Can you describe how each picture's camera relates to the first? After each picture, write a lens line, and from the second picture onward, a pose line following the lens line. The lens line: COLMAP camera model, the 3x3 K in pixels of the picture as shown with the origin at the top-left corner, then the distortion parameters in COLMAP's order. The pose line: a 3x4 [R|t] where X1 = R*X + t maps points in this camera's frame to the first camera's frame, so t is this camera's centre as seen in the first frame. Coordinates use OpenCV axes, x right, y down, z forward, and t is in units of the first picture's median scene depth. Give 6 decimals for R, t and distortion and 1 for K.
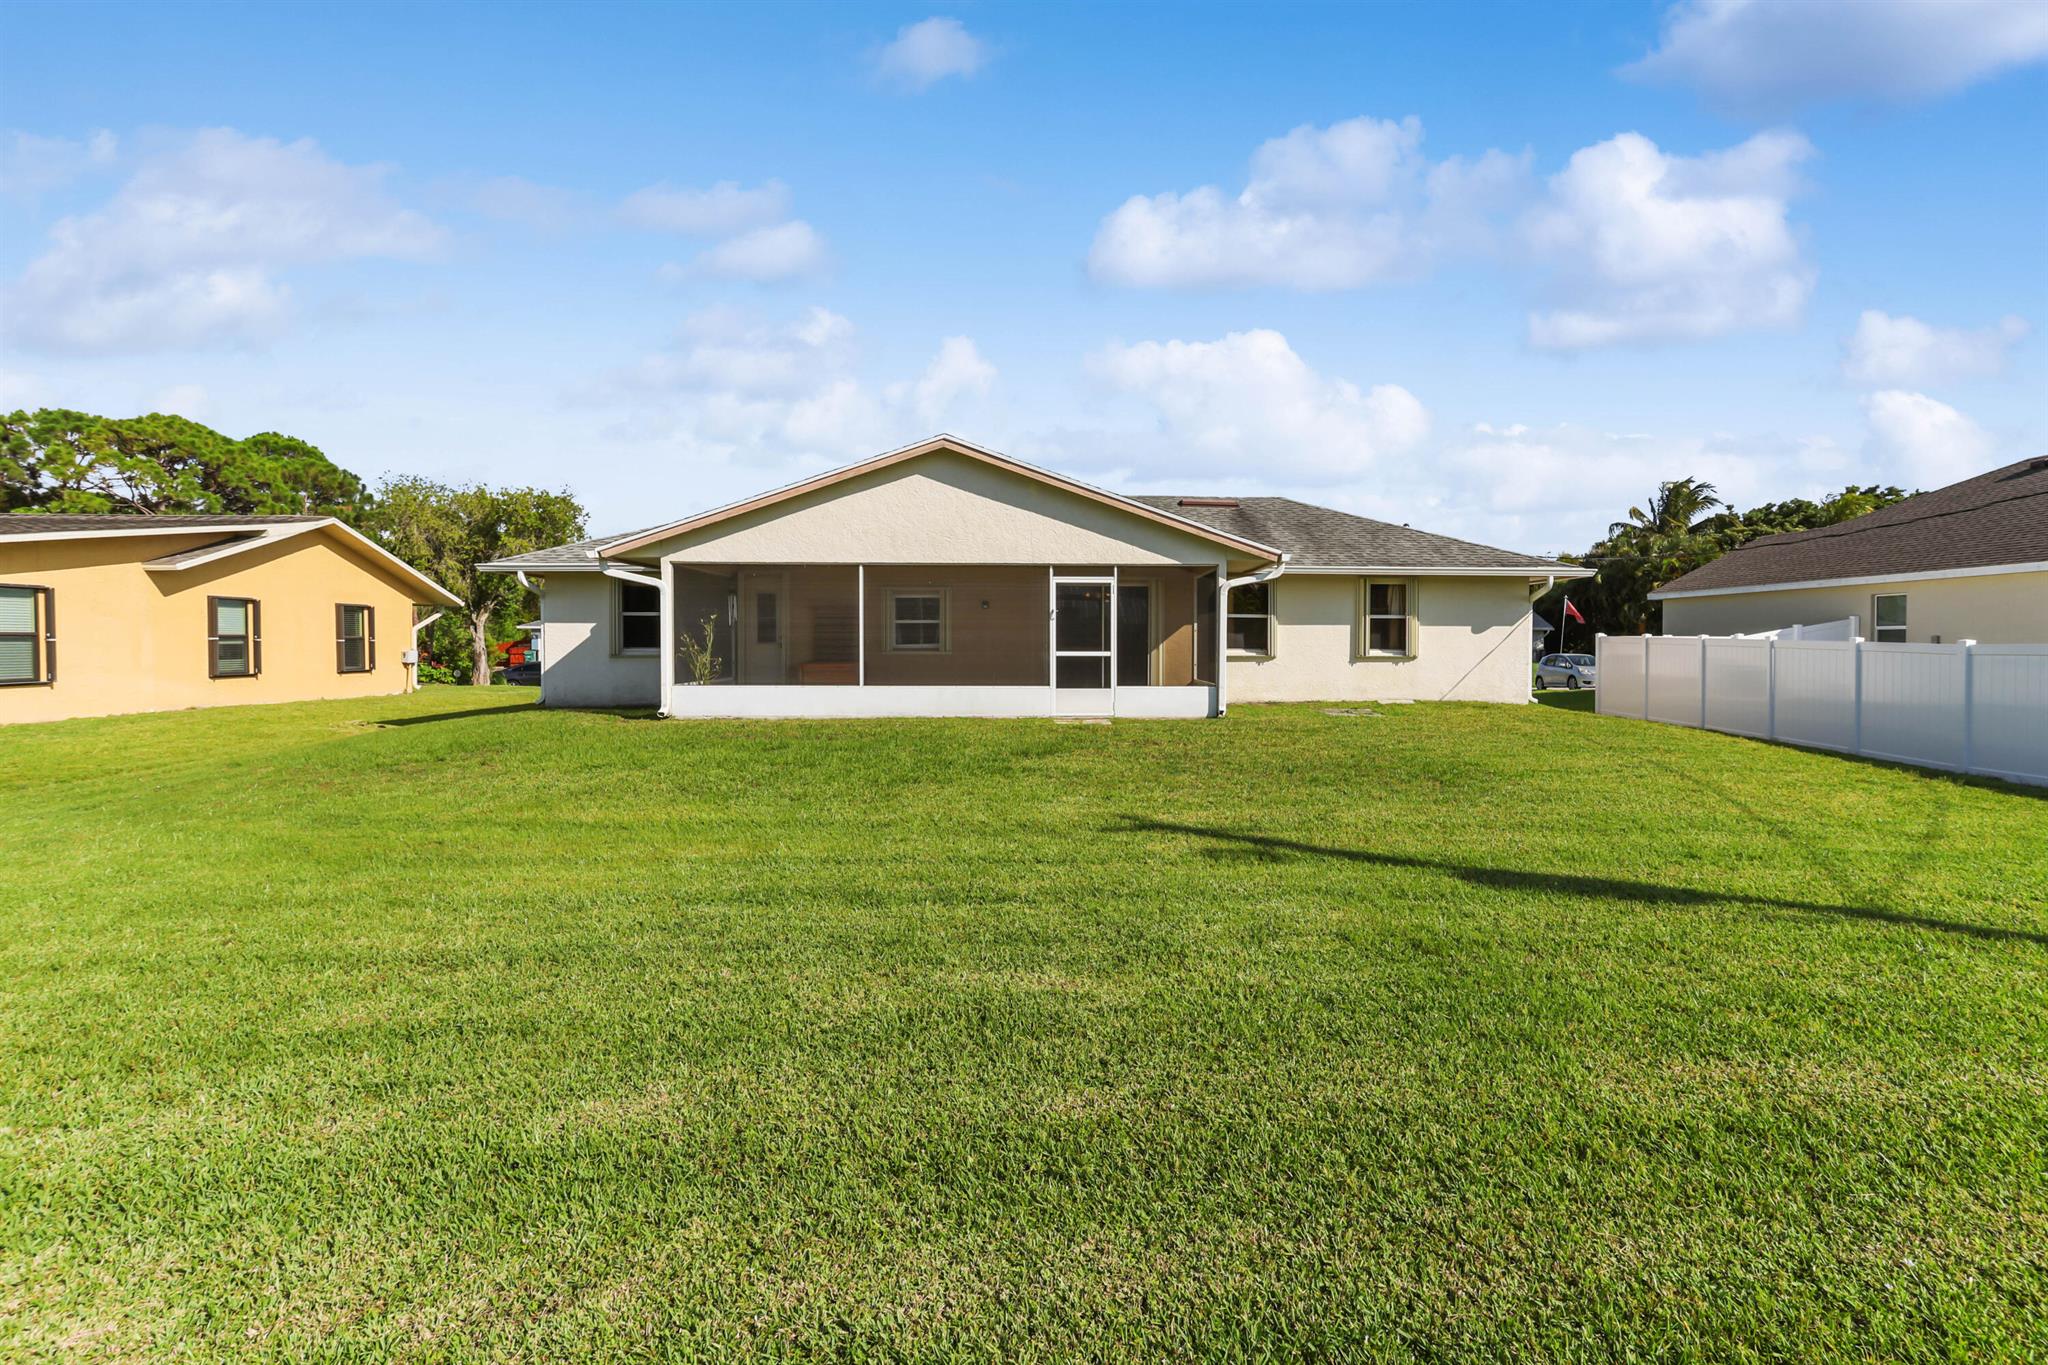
lens RADIAL K [[1004.7, 0, 1058.6], [0, 1004.7, 664.9], [0, 0, 1]] dist [0.000499, 0.000770]
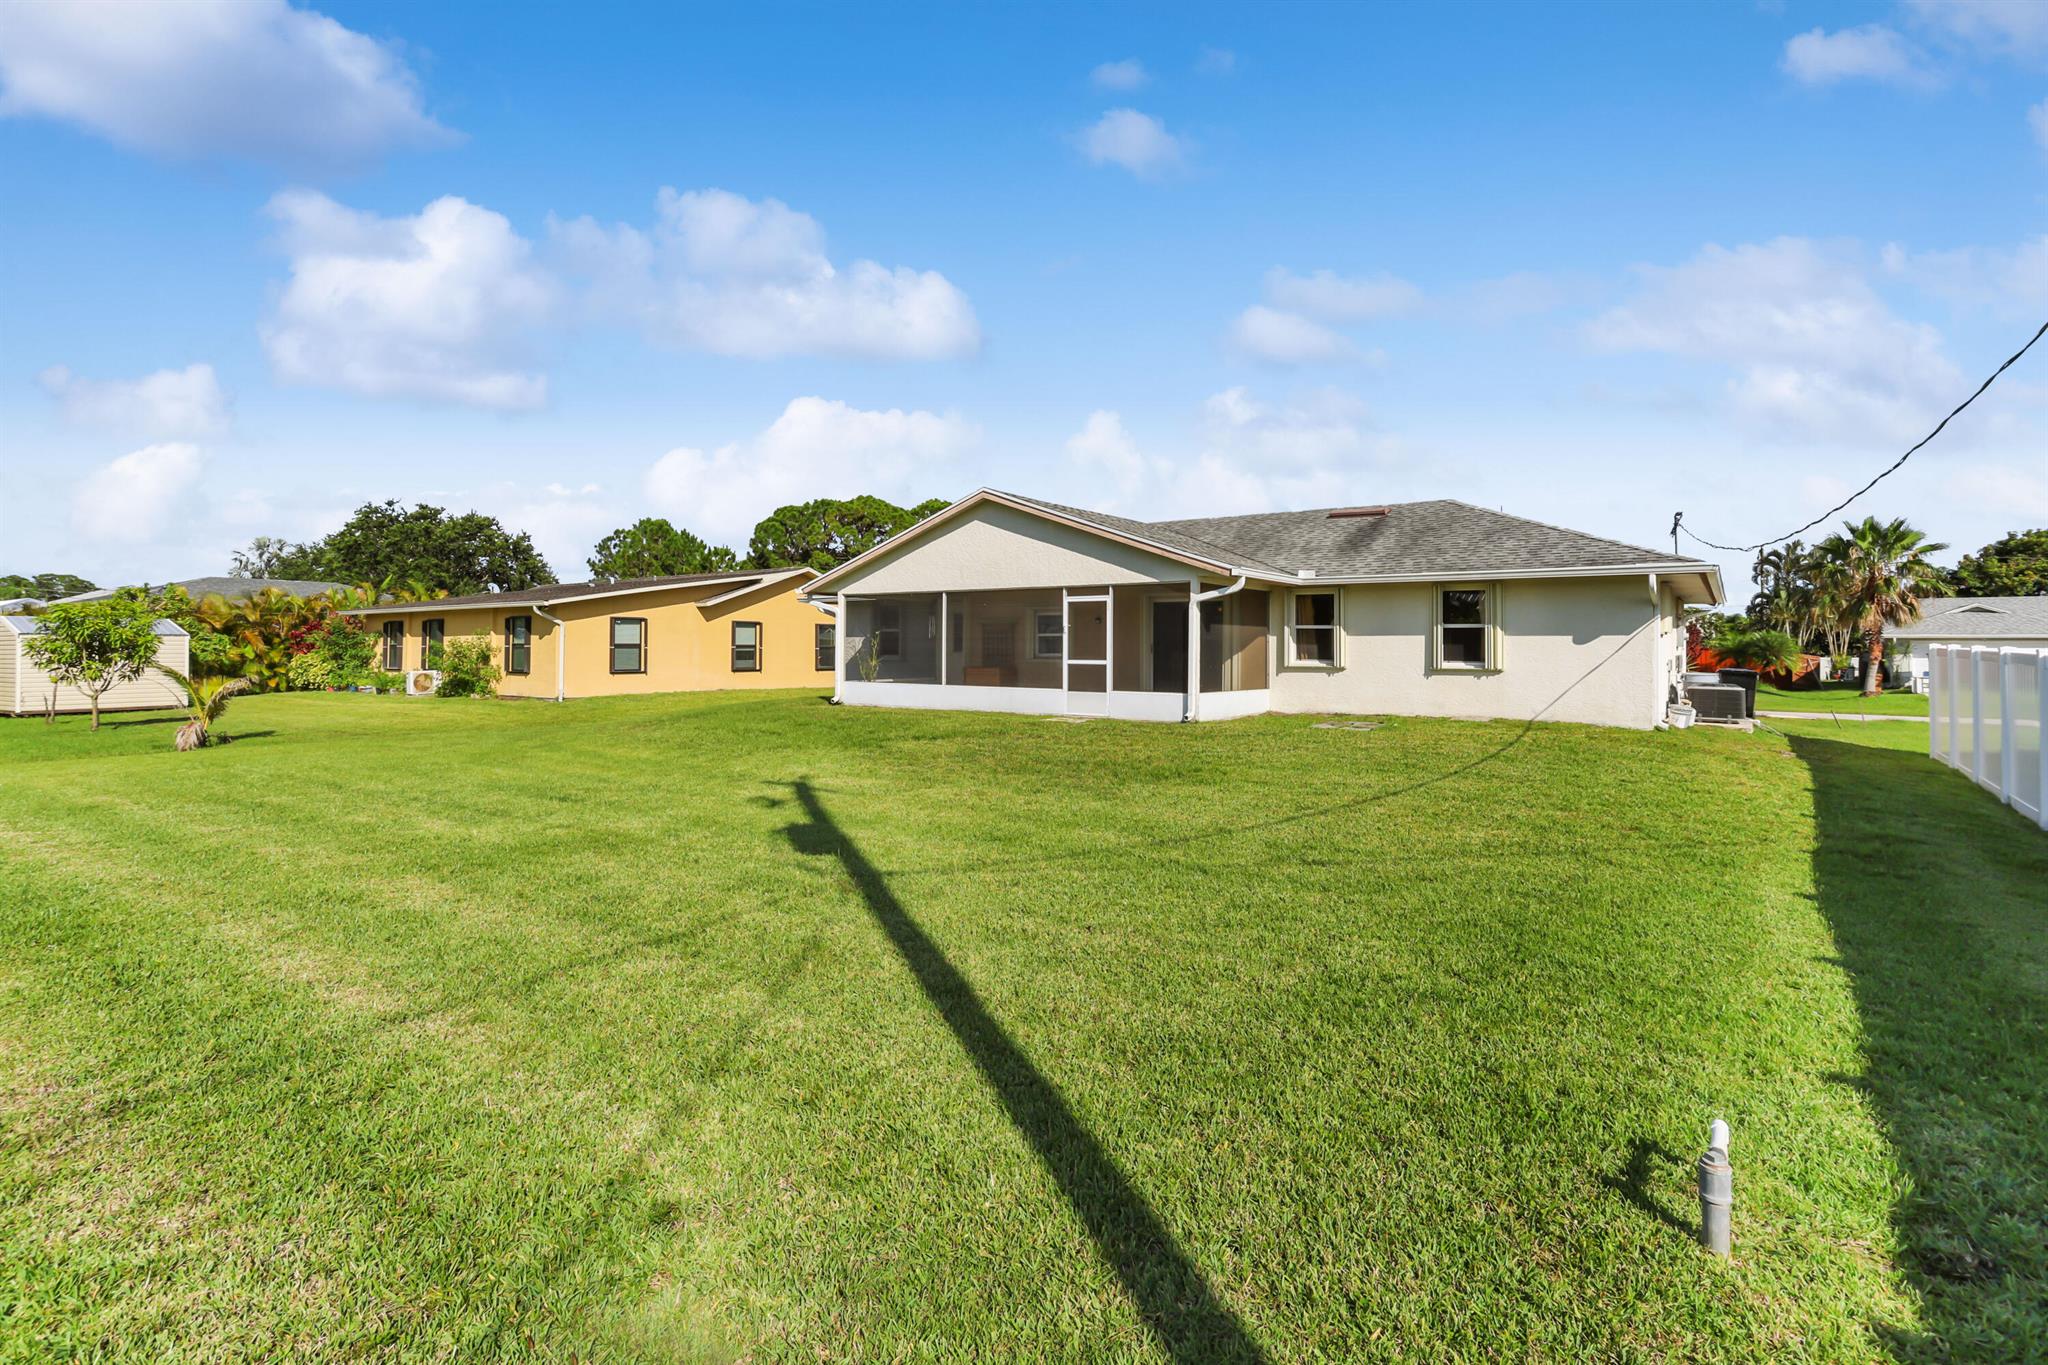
lens RADIAL K [[972.9, 0, 1029.4], [0, 972.9, 627.3], [0, 0, 1]] dist [-0.000138, -0.000031]
pose [[0.794678, -0.010334, -0.606944, 0.595710], [-0.018130, 0.999005, -0.040746, -0.004012], [0.606761, 0.043384, 0.793699, 0.062009]]
